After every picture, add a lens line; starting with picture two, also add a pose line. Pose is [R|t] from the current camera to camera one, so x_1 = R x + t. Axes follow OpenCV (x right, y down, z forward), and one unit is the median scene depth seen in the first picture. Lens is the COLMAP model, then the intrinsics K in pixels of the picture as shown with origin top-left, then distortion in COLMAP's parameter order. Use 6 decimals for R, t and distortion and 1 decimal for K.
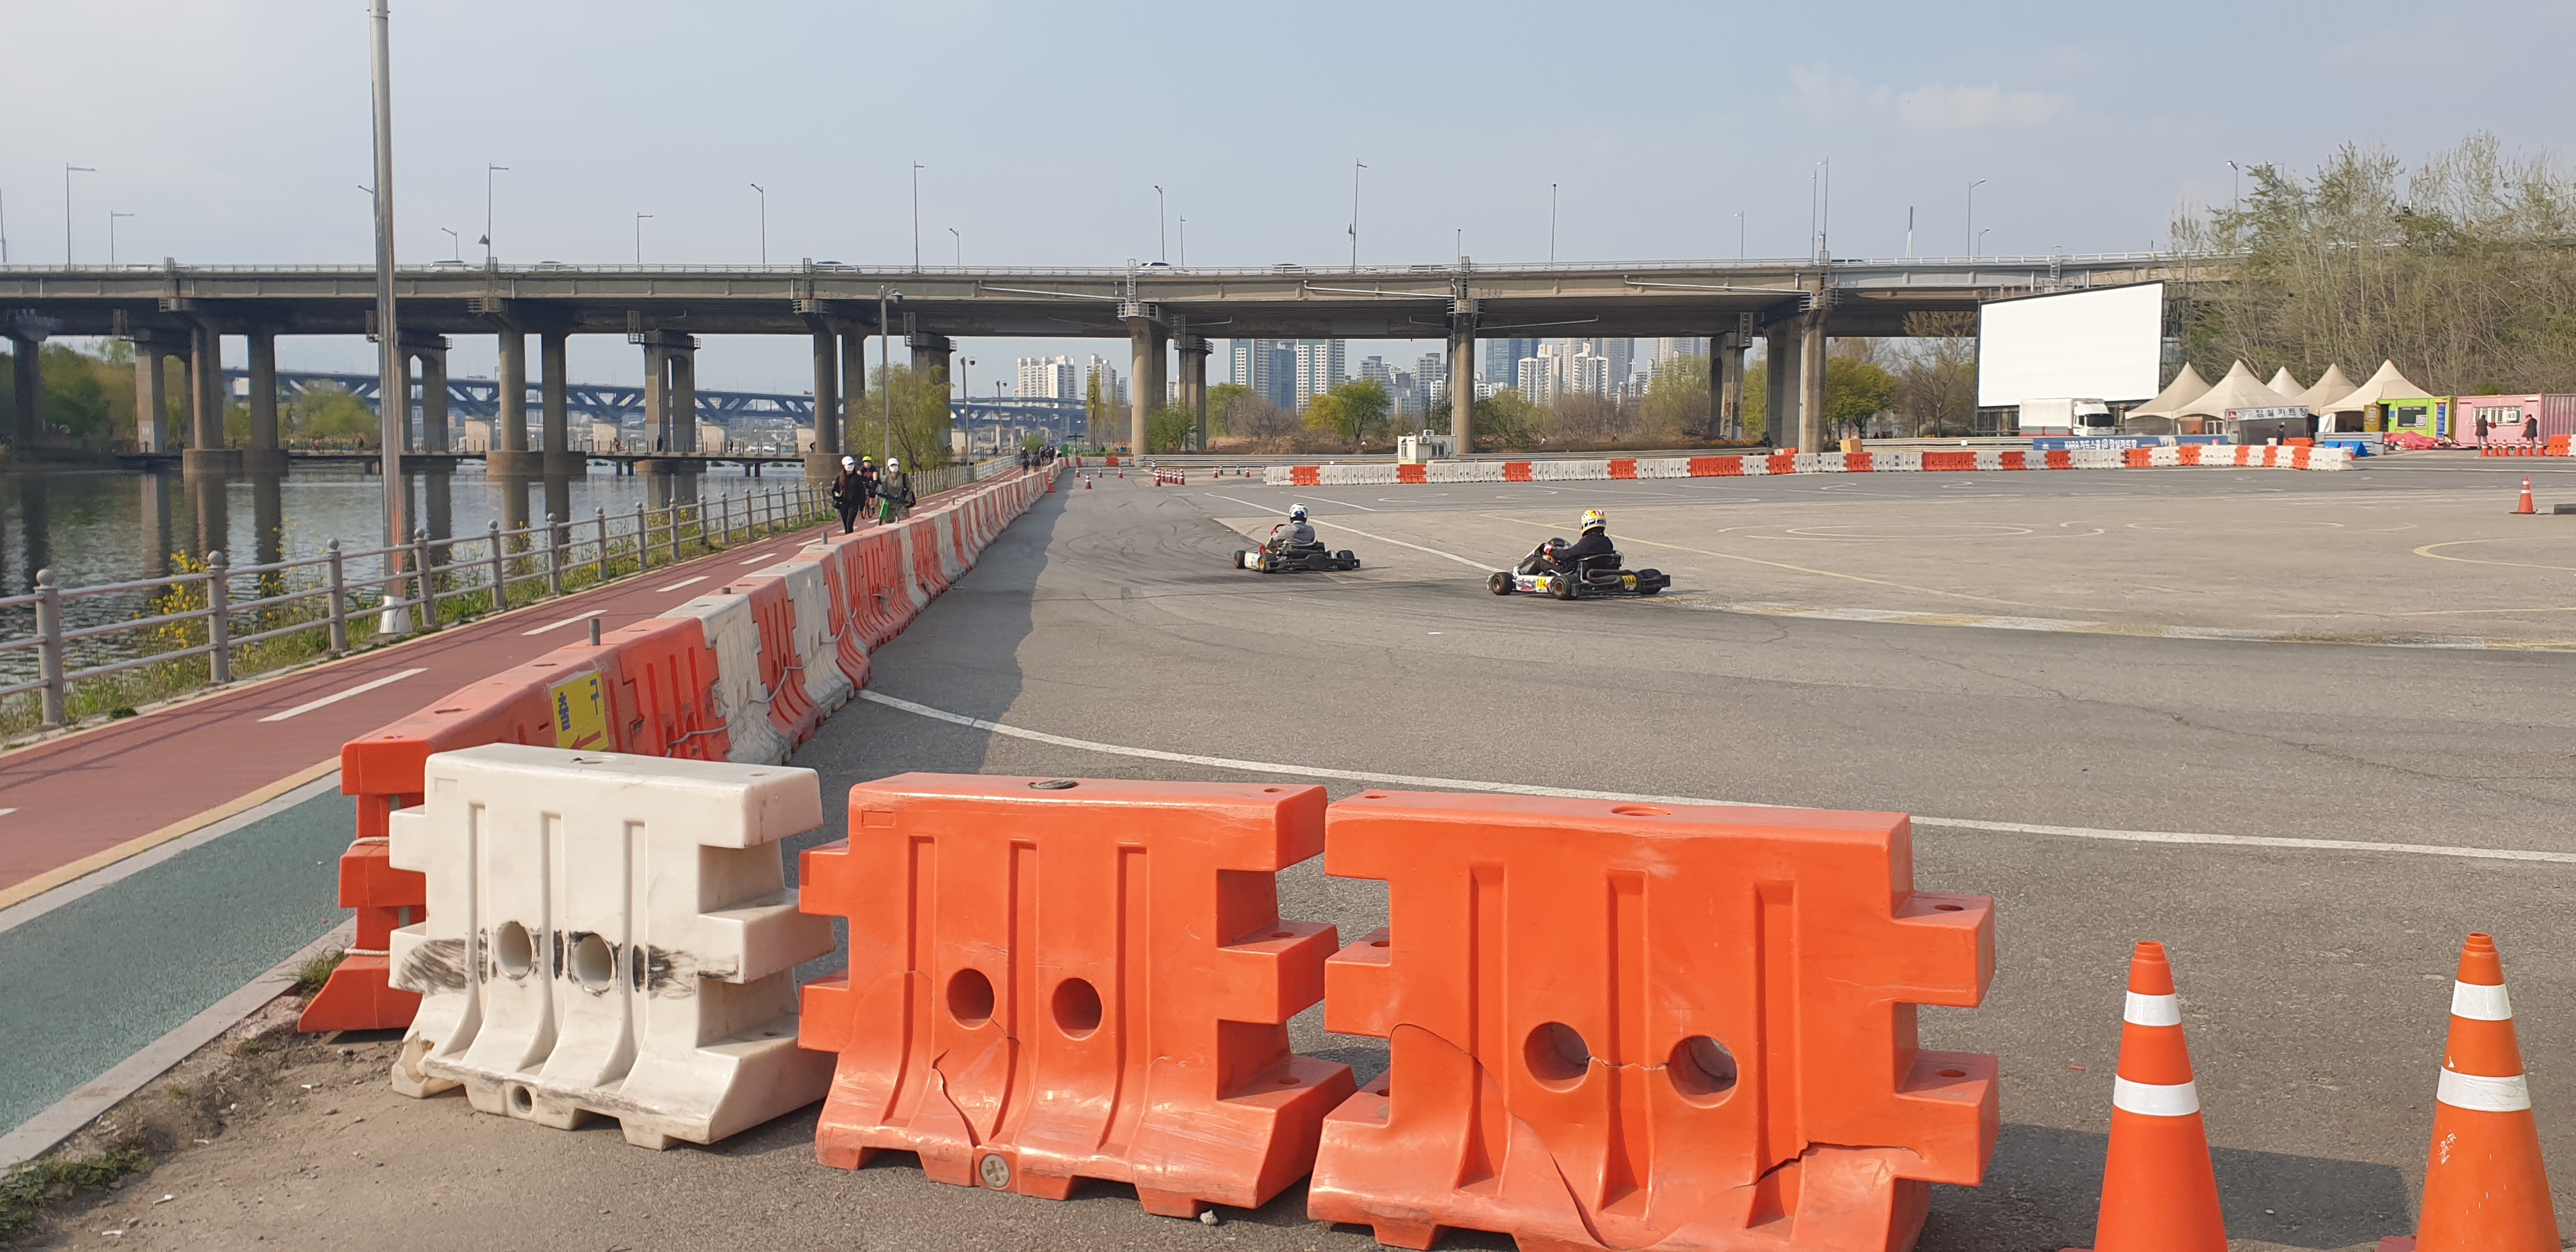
lens RADIAL K [[1898.6, 0, 1288.0], [0, 1898.6, 626.0], [0, 0, 1]] dist [0.002148, 0.000771]
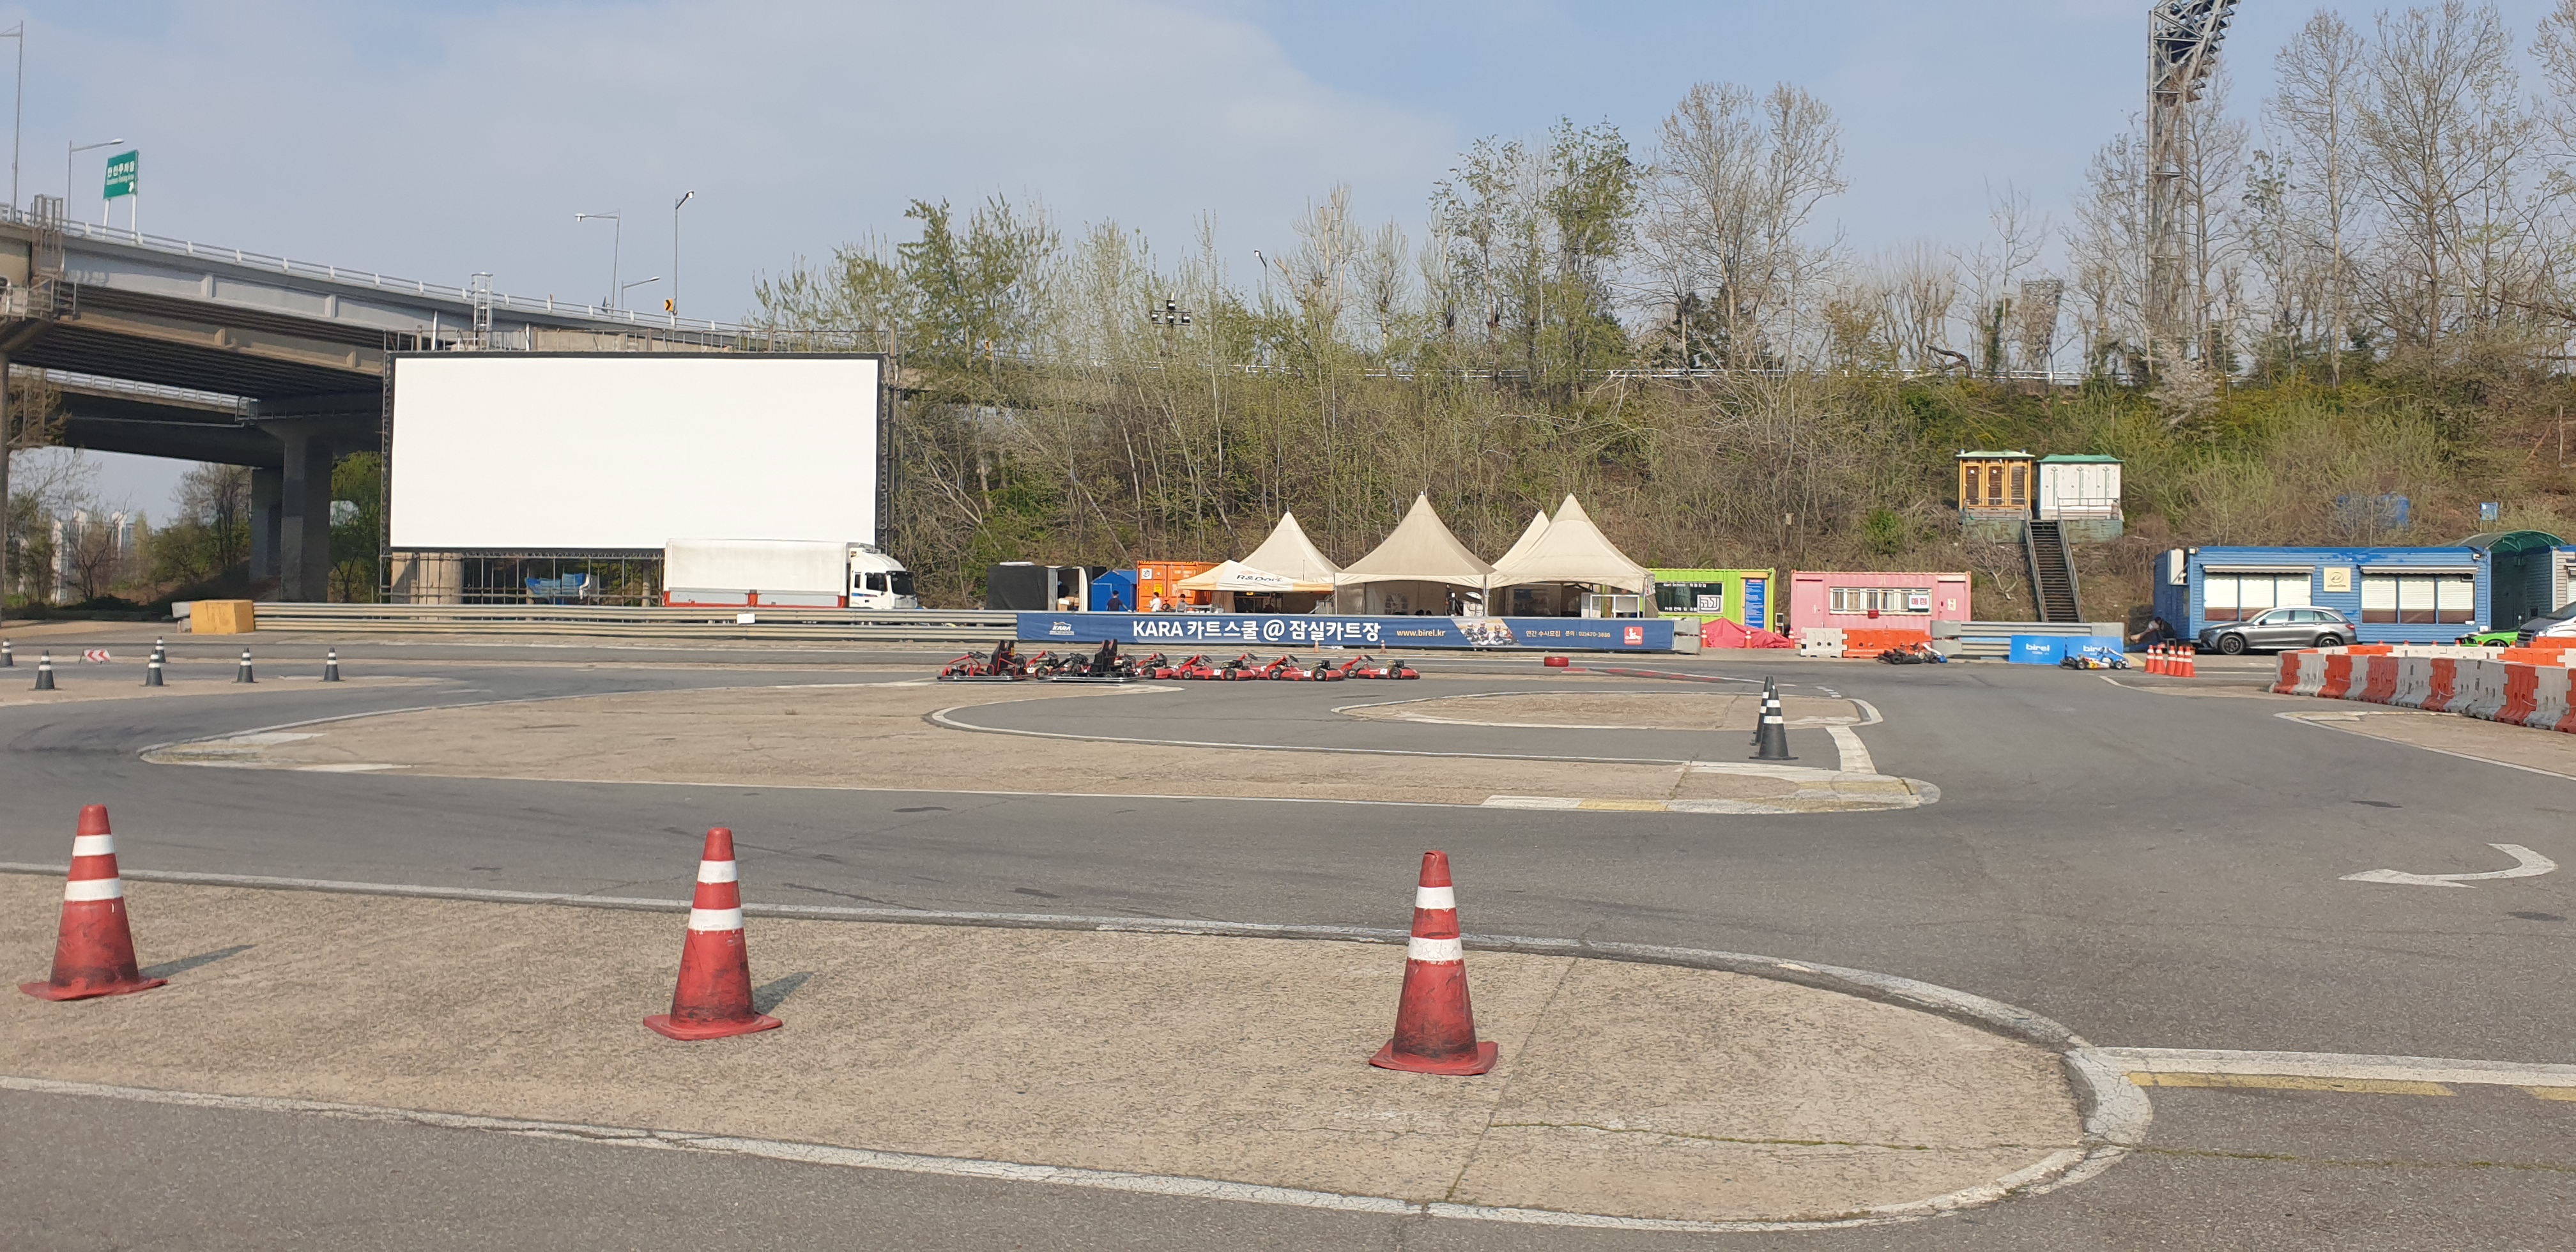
lens RADIAL K [[1898.6, 0, 1288.0], [0, 1898.6, 626.0], [0, 0, 1]] dist [0.002148, 0.000771]
pose [[0.324522, 0.007410, 0.945849, -0.065489], [0.074204, 0.996688, -0.033268, -0.063670], [-0.942963, 0.080982, 0.322897, 0.662192]]
